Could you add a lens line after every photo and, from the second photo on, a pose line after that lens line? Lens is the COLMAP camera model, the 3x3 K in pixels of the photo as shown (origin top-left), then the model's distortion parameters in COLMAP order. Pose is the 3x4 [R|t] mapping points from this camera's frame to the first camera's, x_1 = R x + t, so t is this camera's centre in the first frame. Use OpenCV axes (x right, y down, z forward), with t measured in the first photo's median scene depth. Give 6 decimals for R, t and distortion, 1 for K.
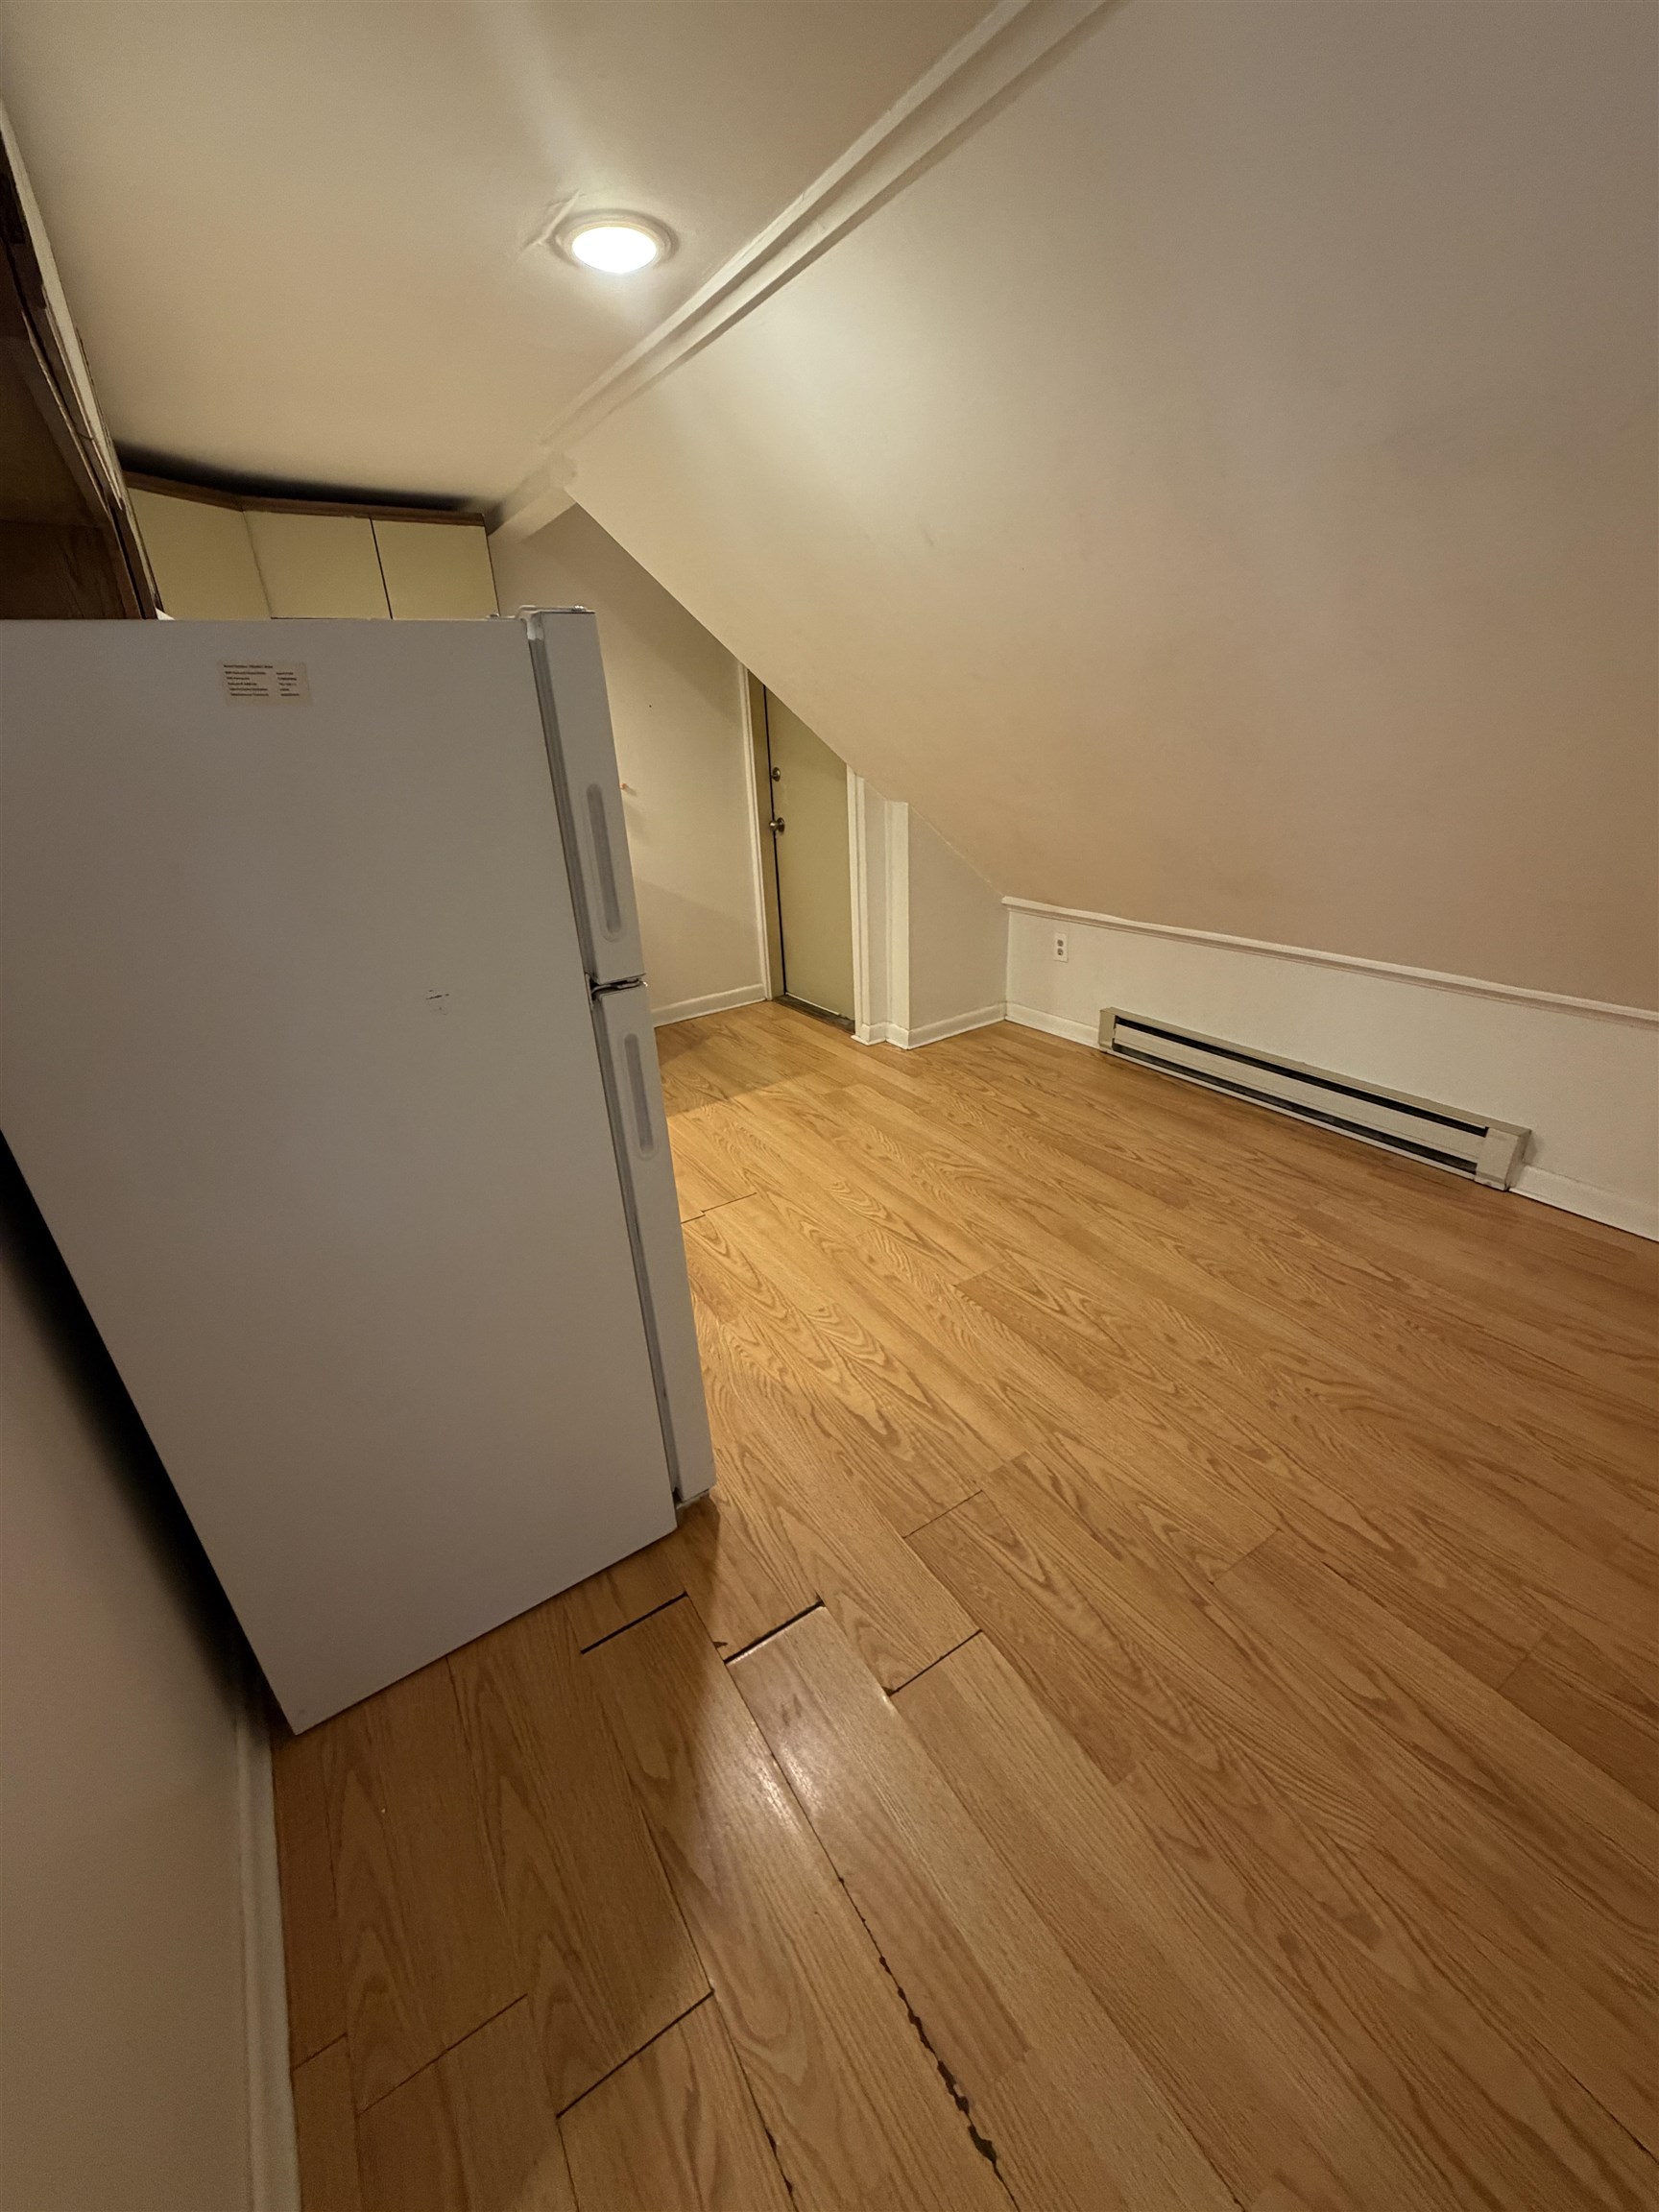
lens RADIAL K [[882.5, 0, 829.5], [0, 882.5, 1106.0], [0, 0, 1]] dist [-0.002225, 0.000355]
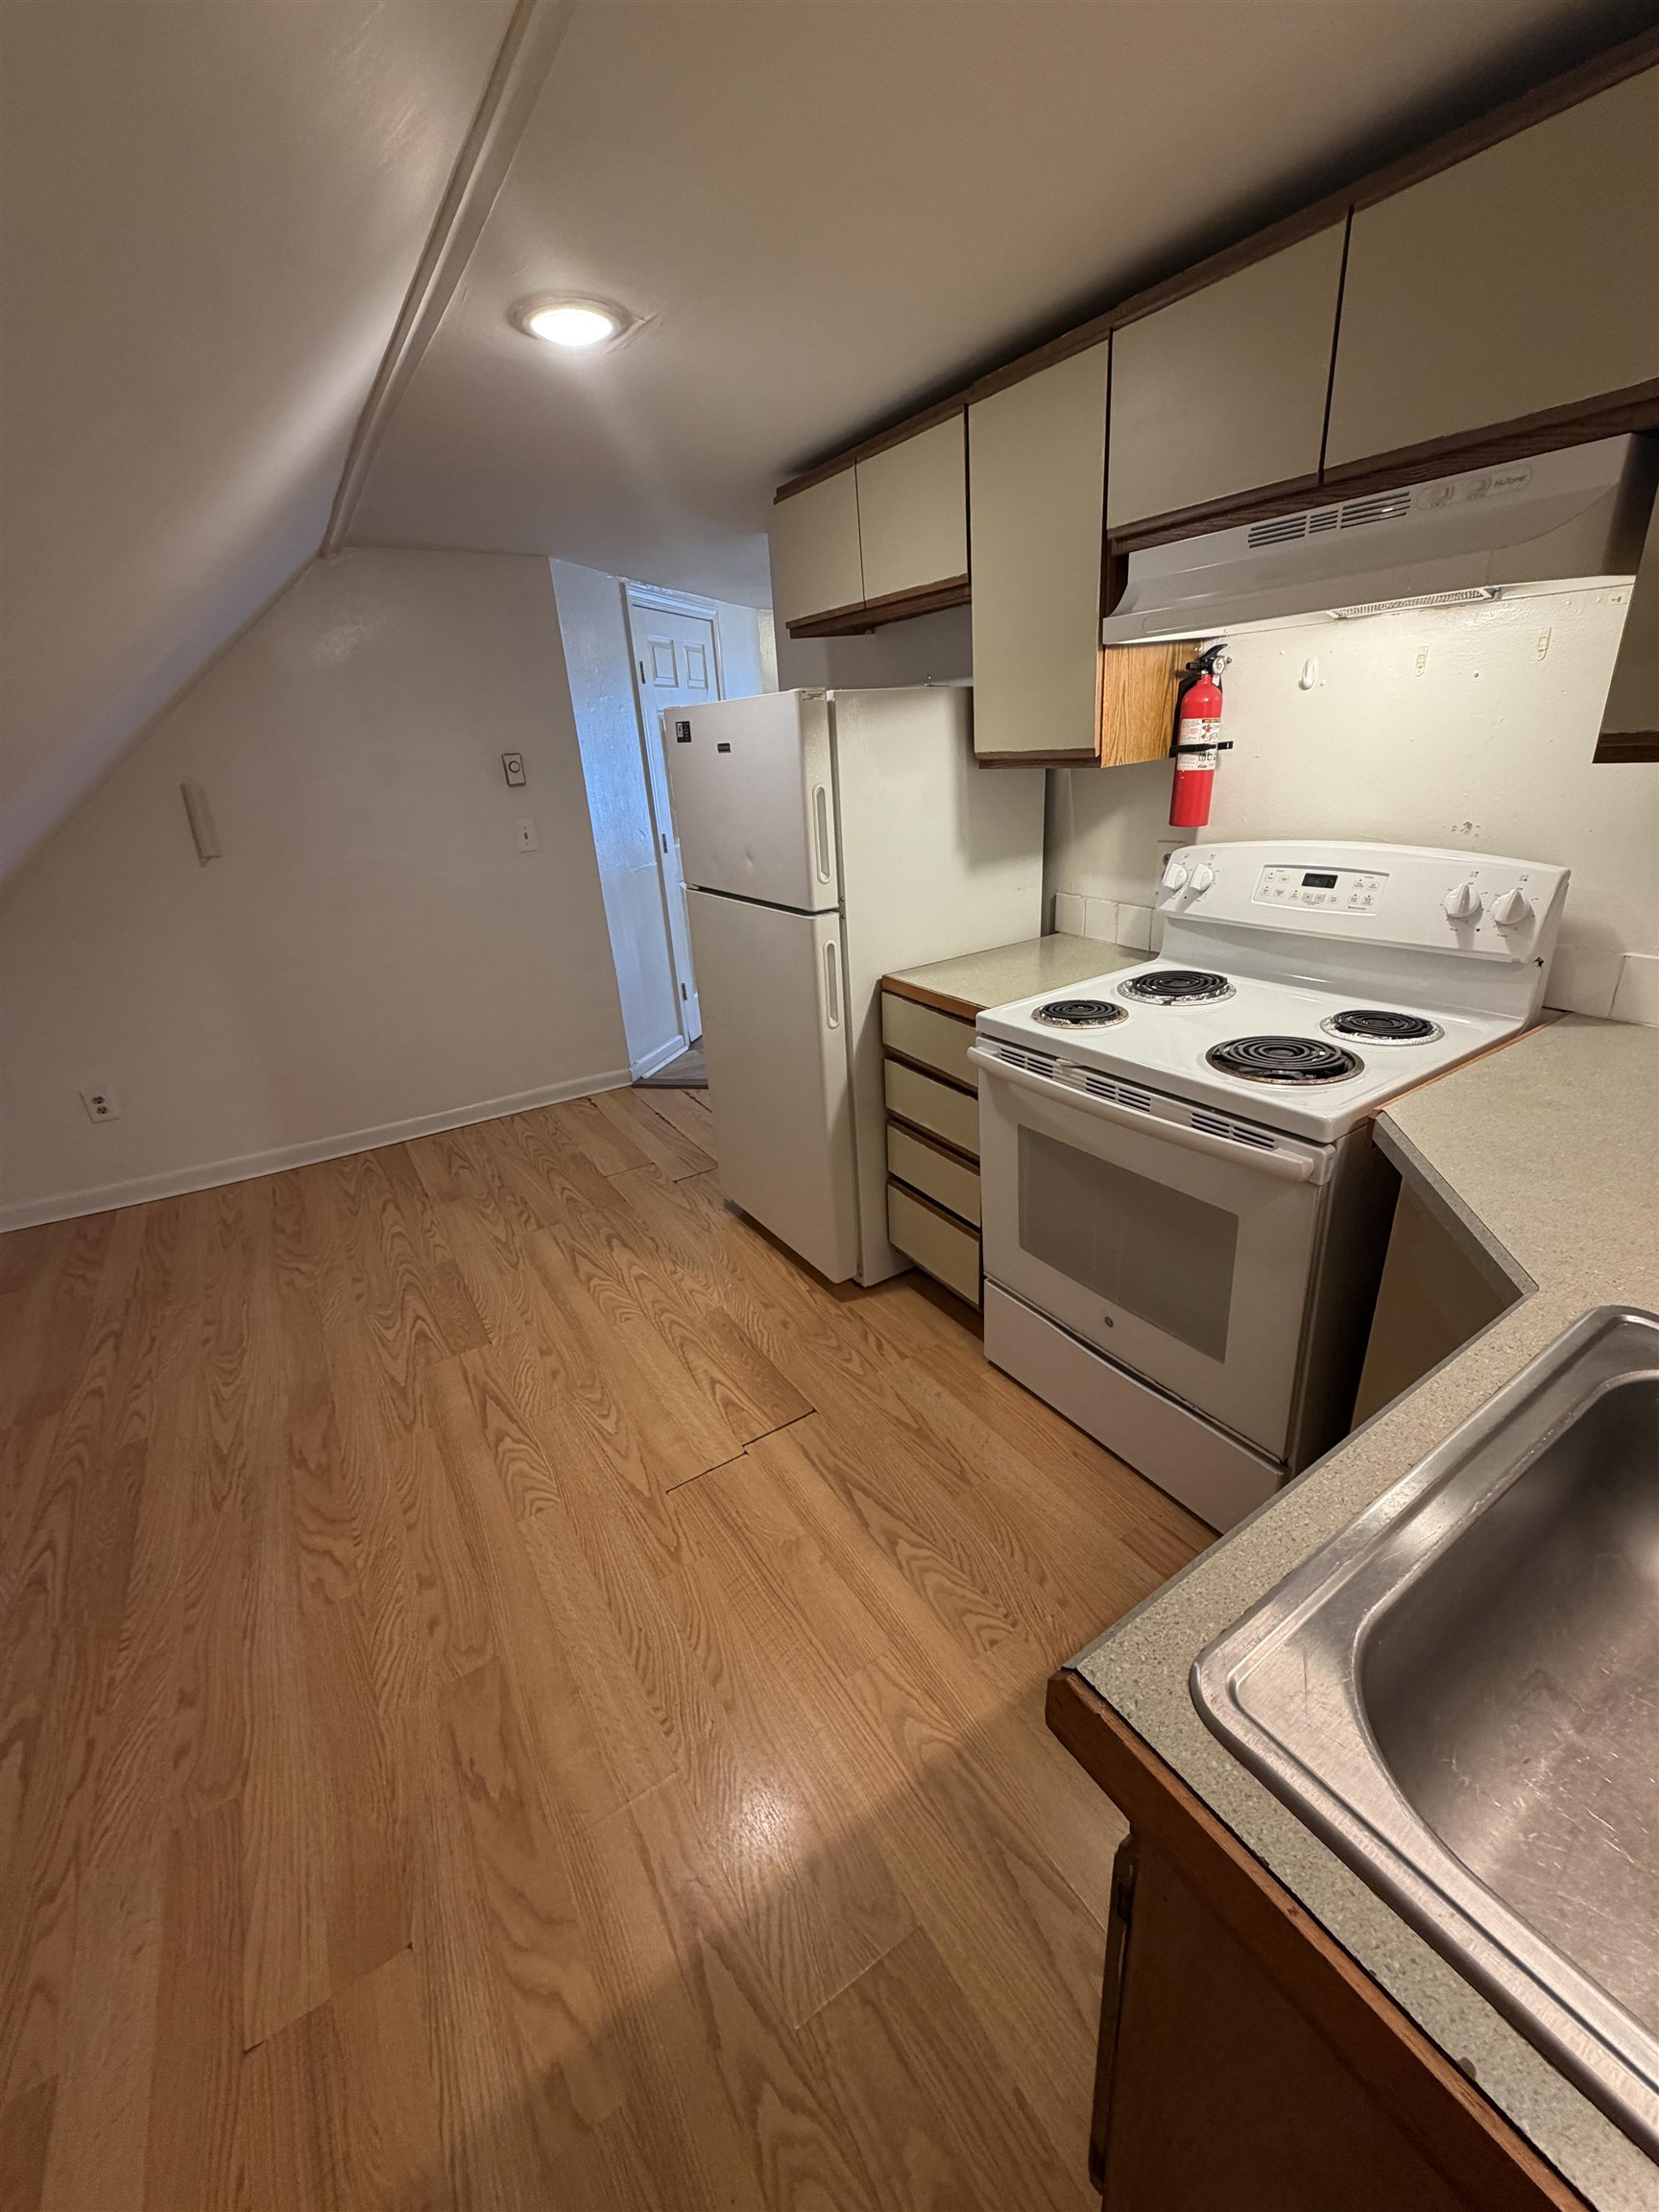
lens RADIAL K [[893.7, 0, 829.5], [0, 893.7, 1106.0], [0, 0, 1]] dist [0.001861, 0.000320]
pose [[-0.993731, 0.099653, 0.050678, -0.385614], [0.104961, 0.675505, 0.729847, -0.818533], [0.038498, 0.730591, -0.681730, 1.809764]]
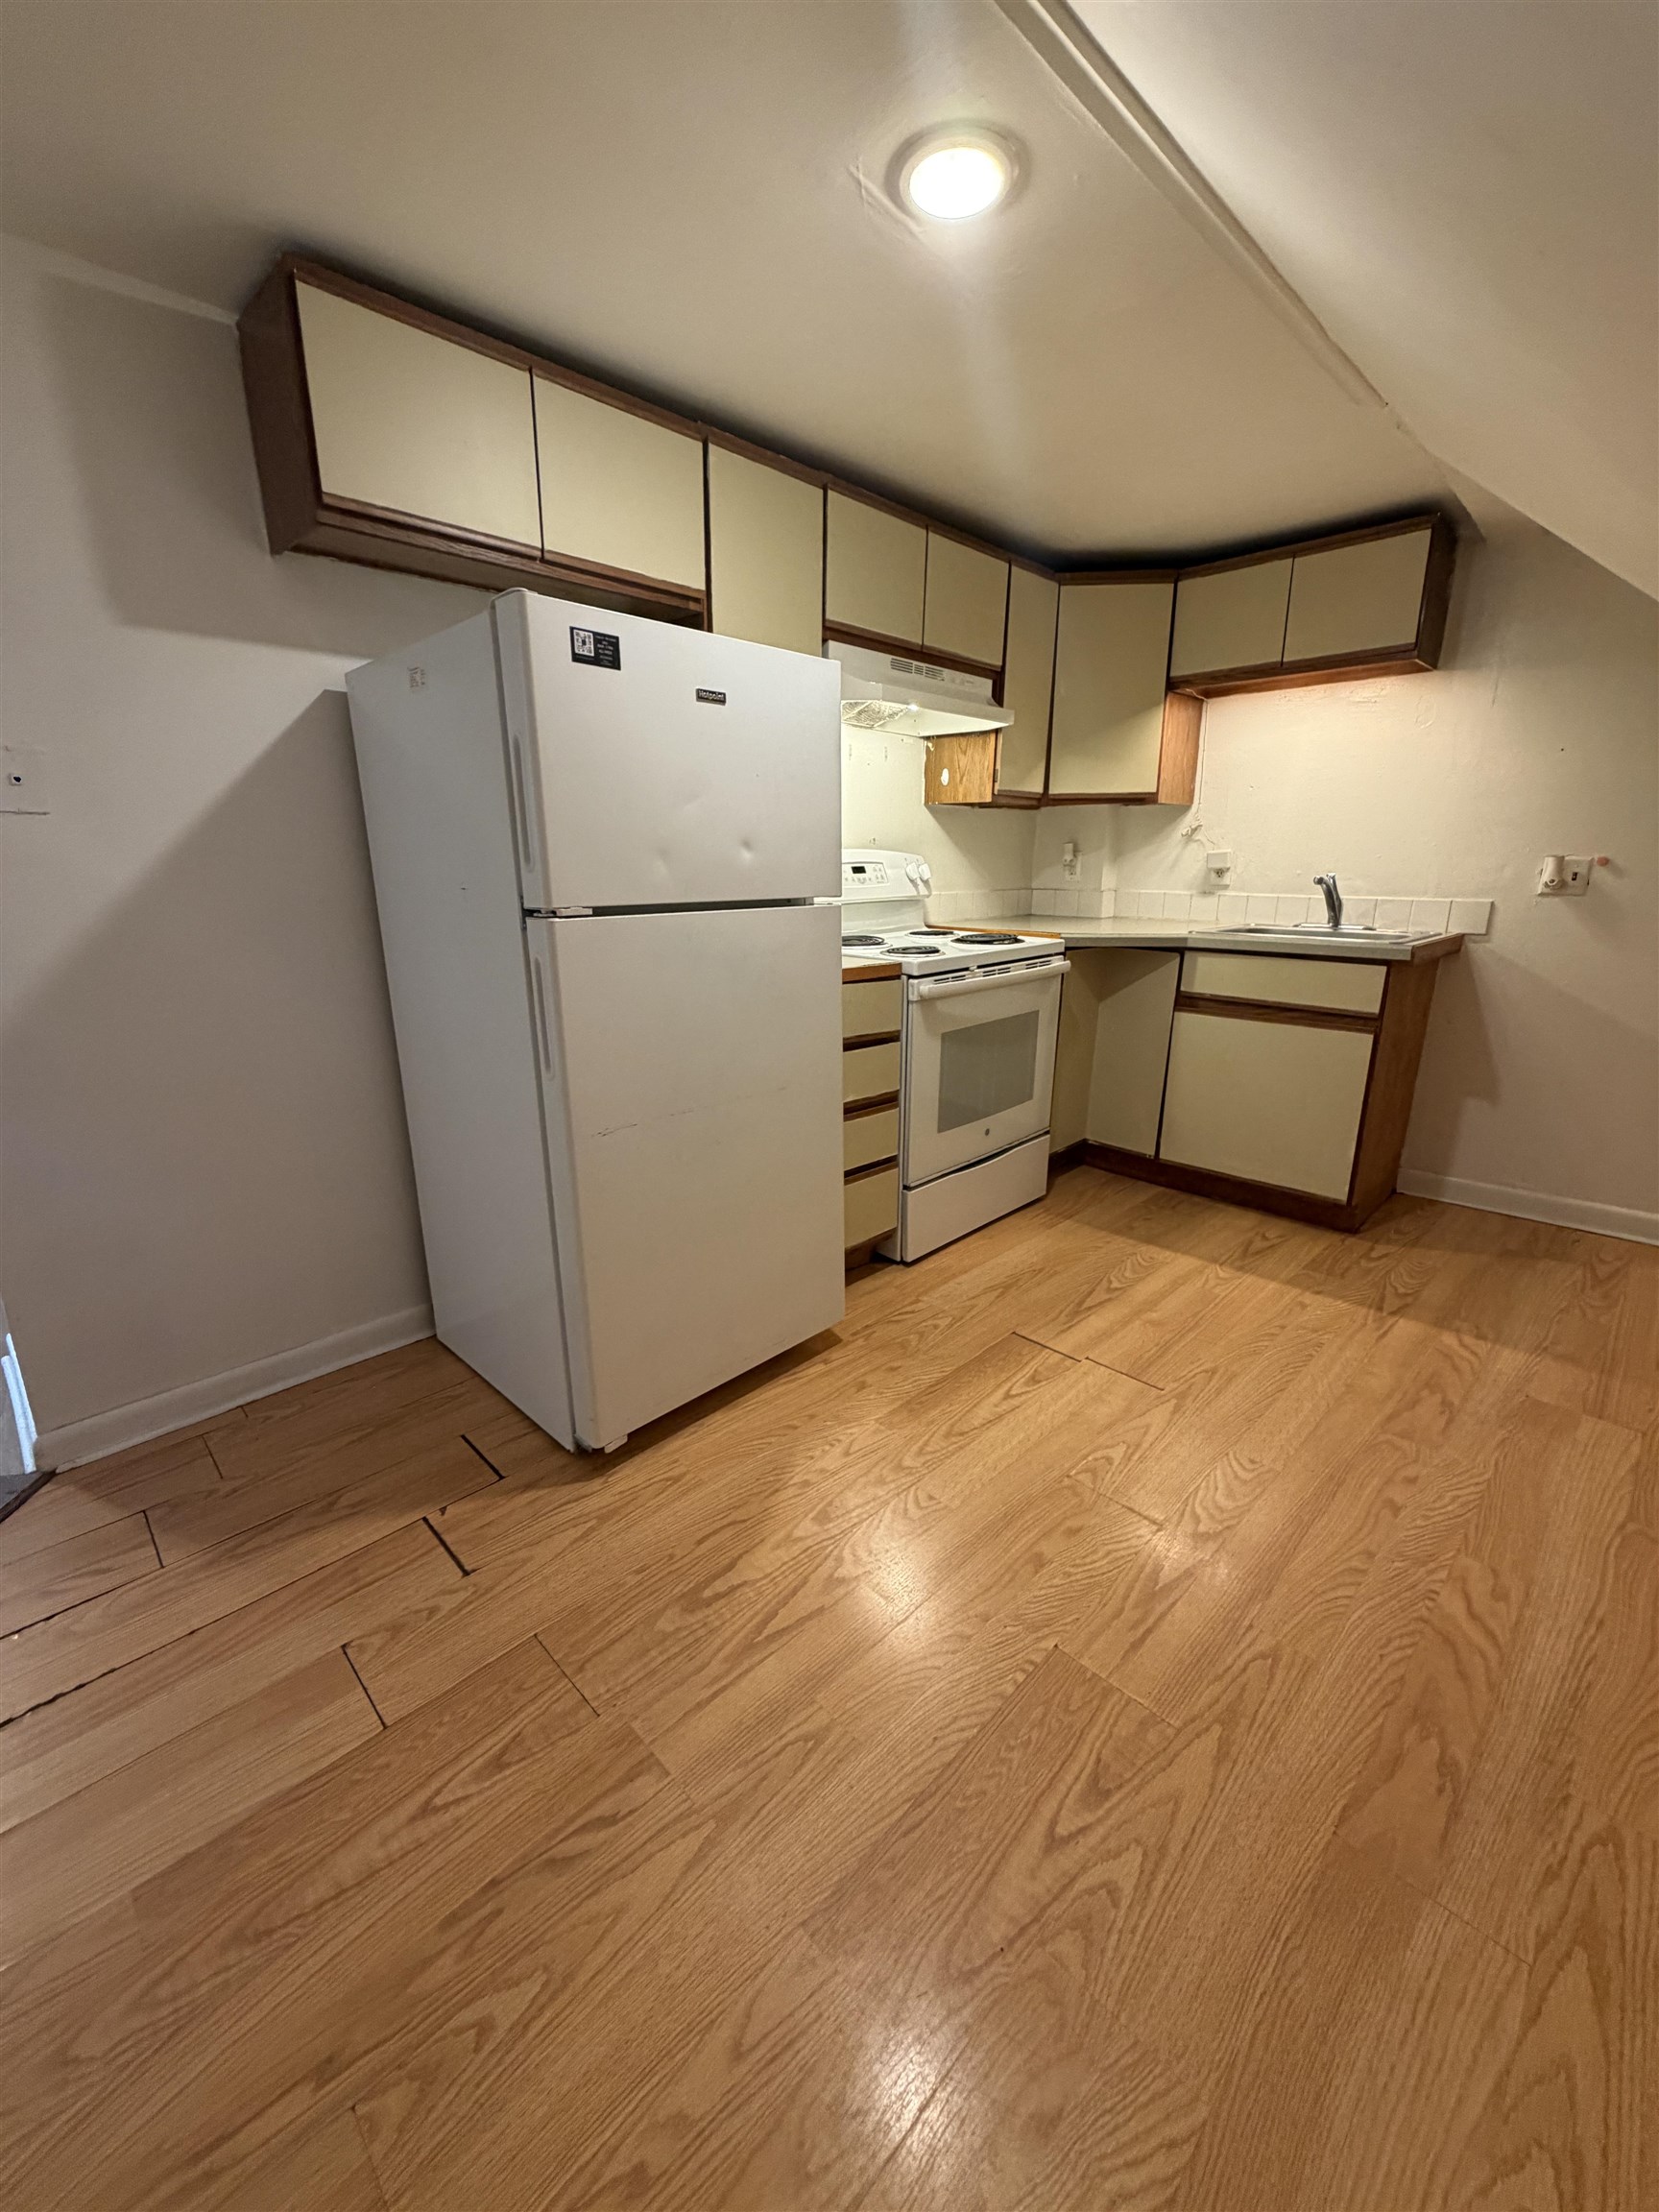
lens RADIAL K [[882.5, 0, 829.5], [0, 882.5, 1106.0], [0, 0, 1]] dist [-0.002225, 0.000355]
pose [[0.211782, 0.302541, -0.929310, 0.636981], [-0.406411, 0.892026, 0.197786, -0.190787], [0.888807, 0.335794, 0.311871, 0.688933]]
